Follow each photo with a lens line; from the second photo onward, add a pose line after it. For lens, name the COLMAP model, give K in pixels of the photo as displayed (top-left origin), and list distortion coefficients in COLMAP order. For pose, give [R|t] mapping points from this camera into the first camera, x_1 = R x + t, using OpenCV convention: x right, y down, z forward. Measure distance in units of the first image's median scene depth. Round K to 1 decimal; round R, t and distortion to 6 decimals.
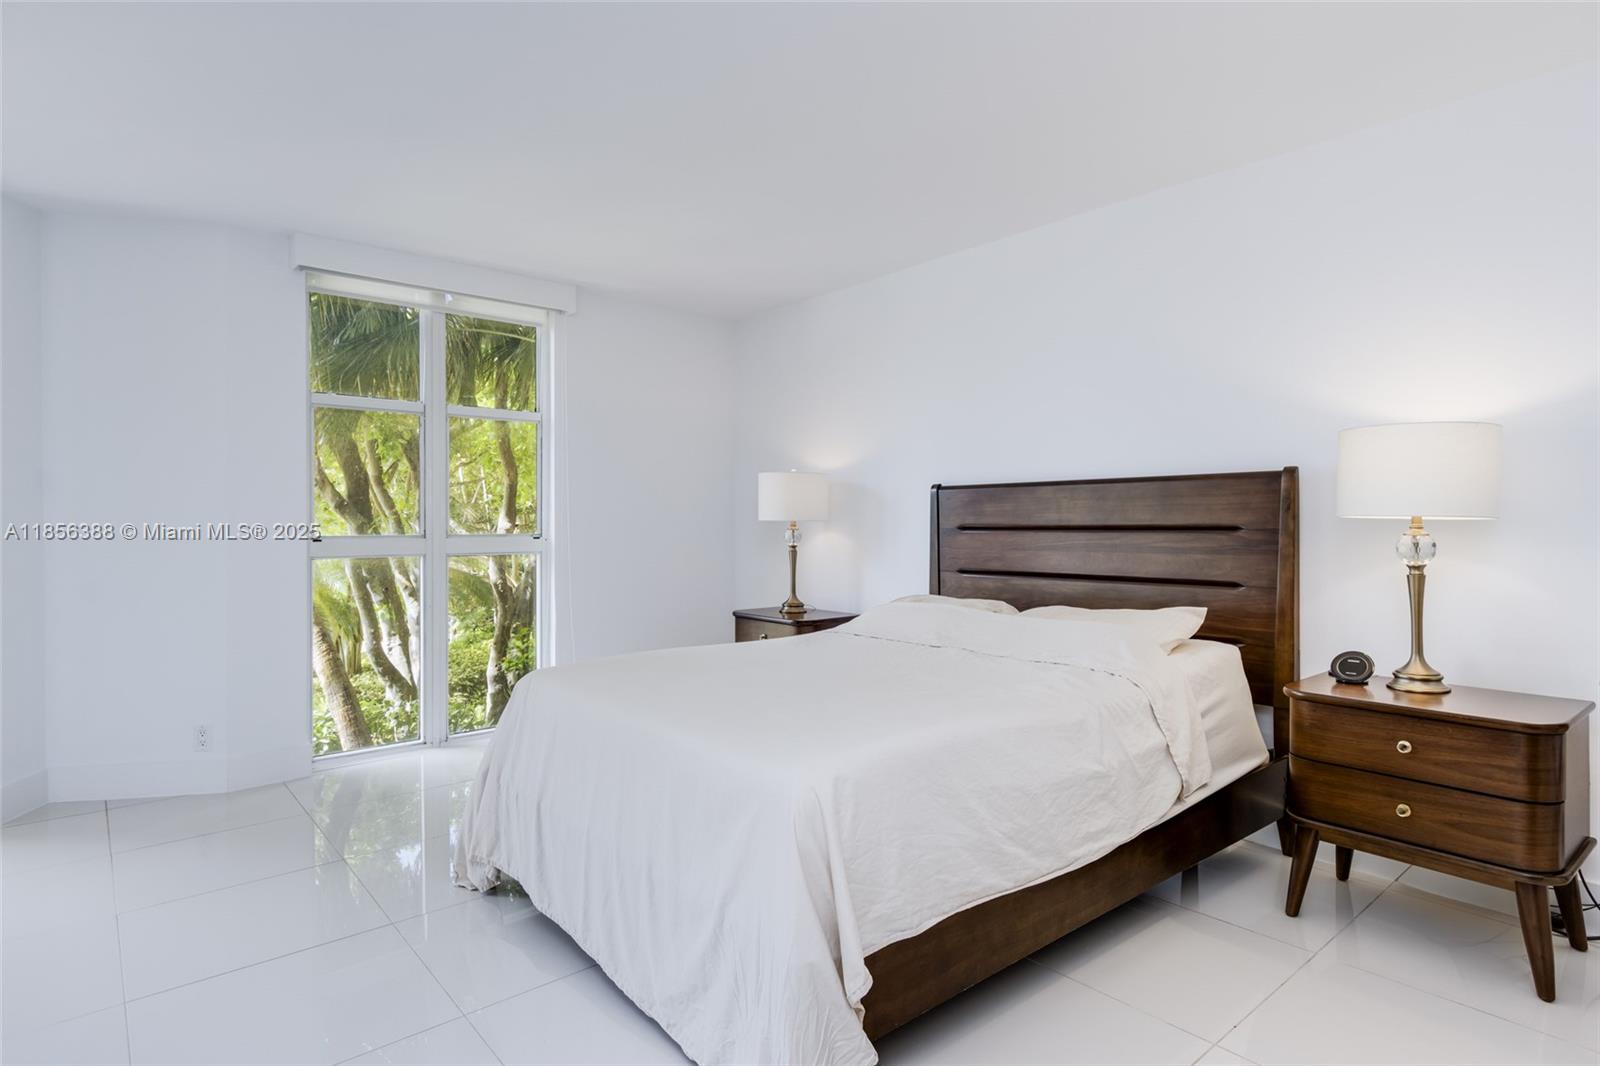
lens RADIAL K [[858.2, 0, 779.4], [0, 858.2, 528.5], [0, 0, 1]] dist [-0.002397, -0.000172]
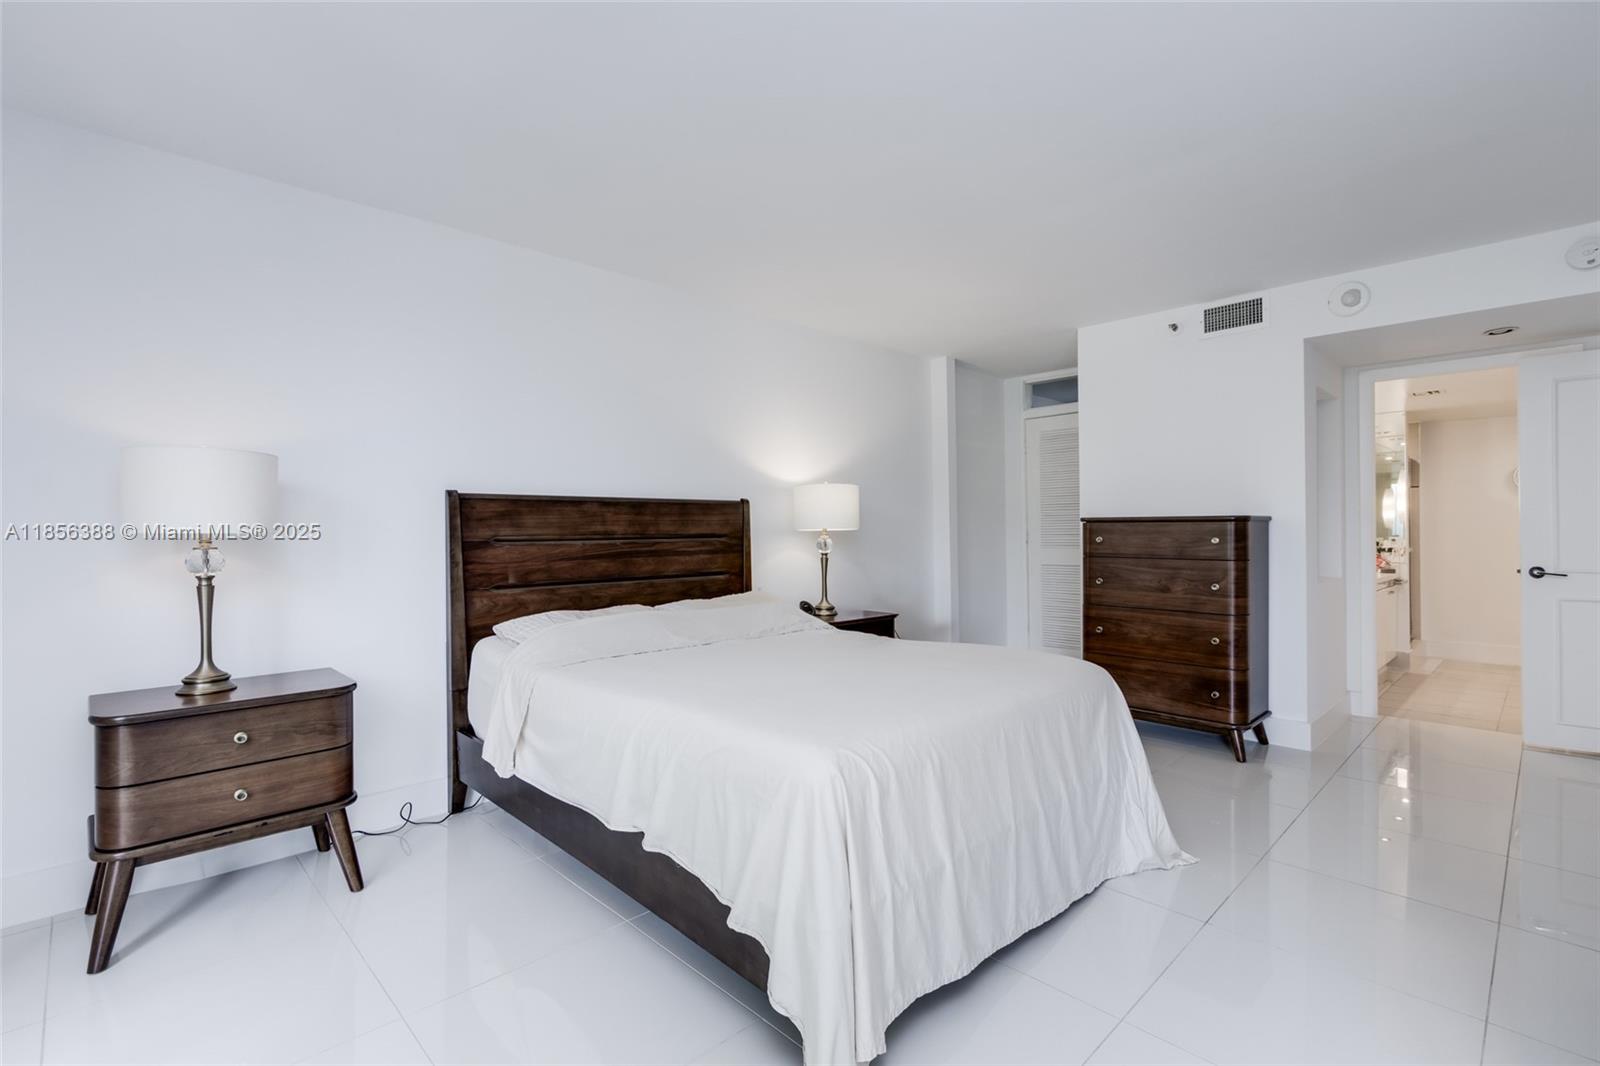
lens RADIAL K [[732.5, 0, 805.3], [0, 732.5, 528.8], [0, 0, 1]] dist [0.003322, 0.000056]
pose [[-0.073048, 0.004935, 0.997316, -0.534899], [0.016194, 0.999862, -0.003762, -0.004733], [-0.997197, 0.015876, -0.073118, 0.638004]]
